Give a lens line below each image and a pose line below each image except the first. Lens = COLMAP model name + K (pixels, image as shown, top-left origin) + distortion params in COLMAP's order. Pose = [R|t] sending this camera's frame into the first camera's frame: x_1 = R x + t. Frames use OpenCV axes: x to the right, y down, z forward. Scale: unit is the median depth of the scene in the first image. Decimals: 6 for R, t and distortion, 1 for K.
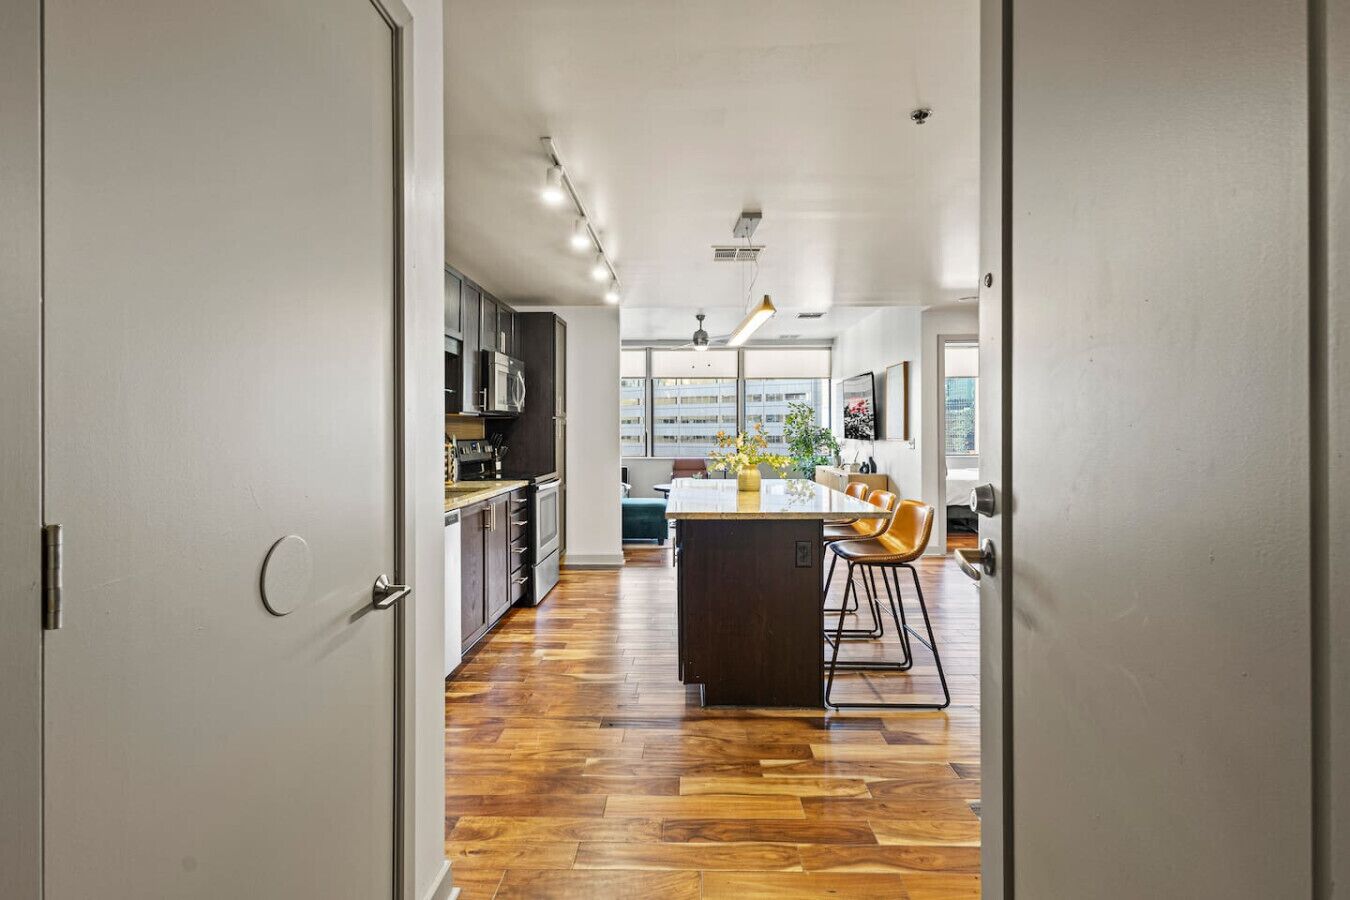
lens RADIAL K [[619.3, 0, 676.2], [0, 619.3, 432.3], [0, 0, 1]] dist [-0.001042, -0.000076]
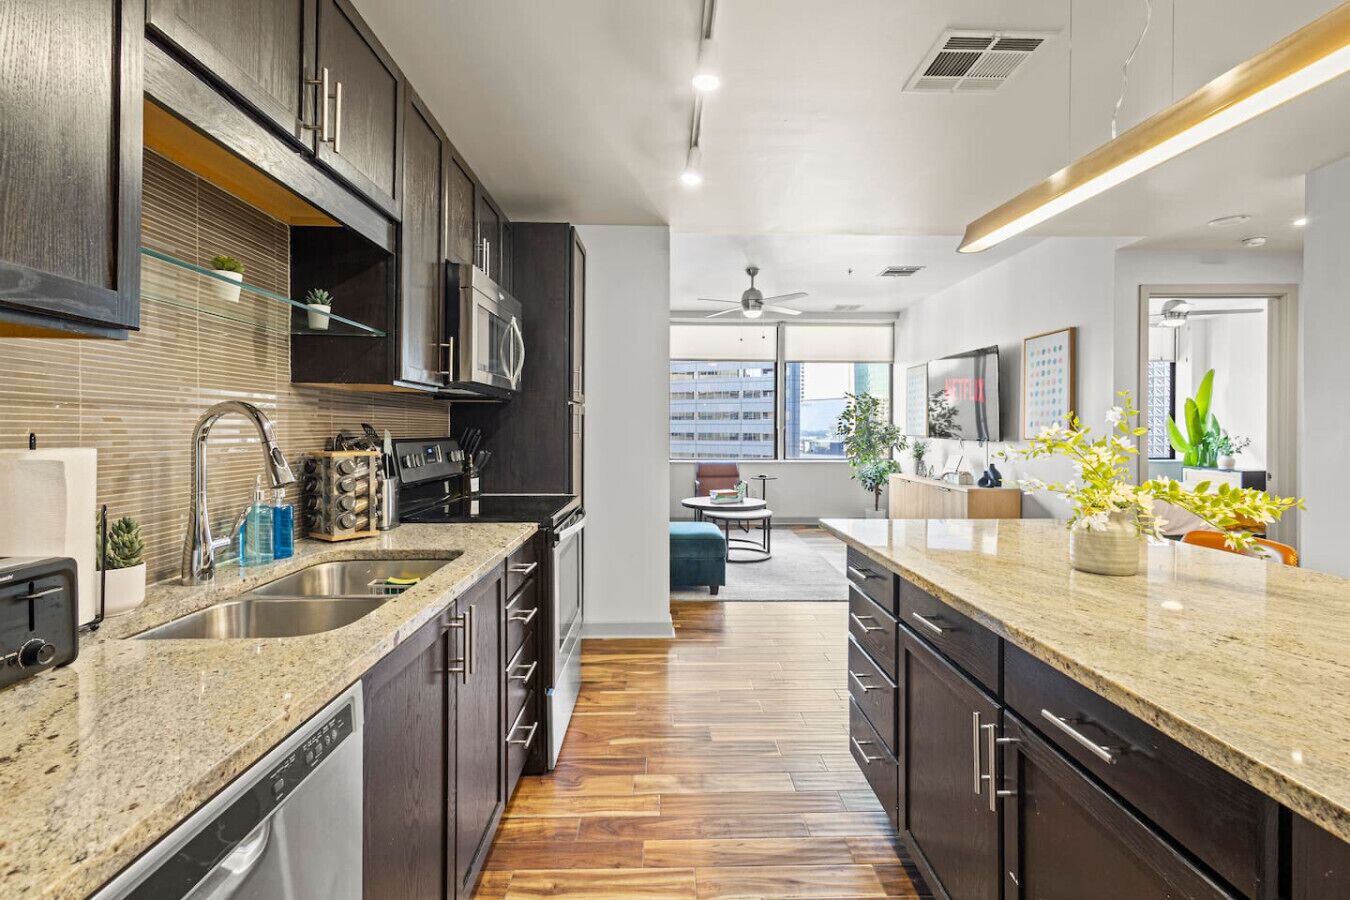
lens RADIAL K [[619.3, 0, 676.2], [0, 619.3, 432.3], [0, 0, 1]] dist [-0.001042, -0.000076]
pose [[0.998891, 0.005576, 0.046755, -0.120609], [-0.005814, 0.999971, 0.004960, 0.001537], [-0.046726, -0.005226, 0.998894, 0.394934]]
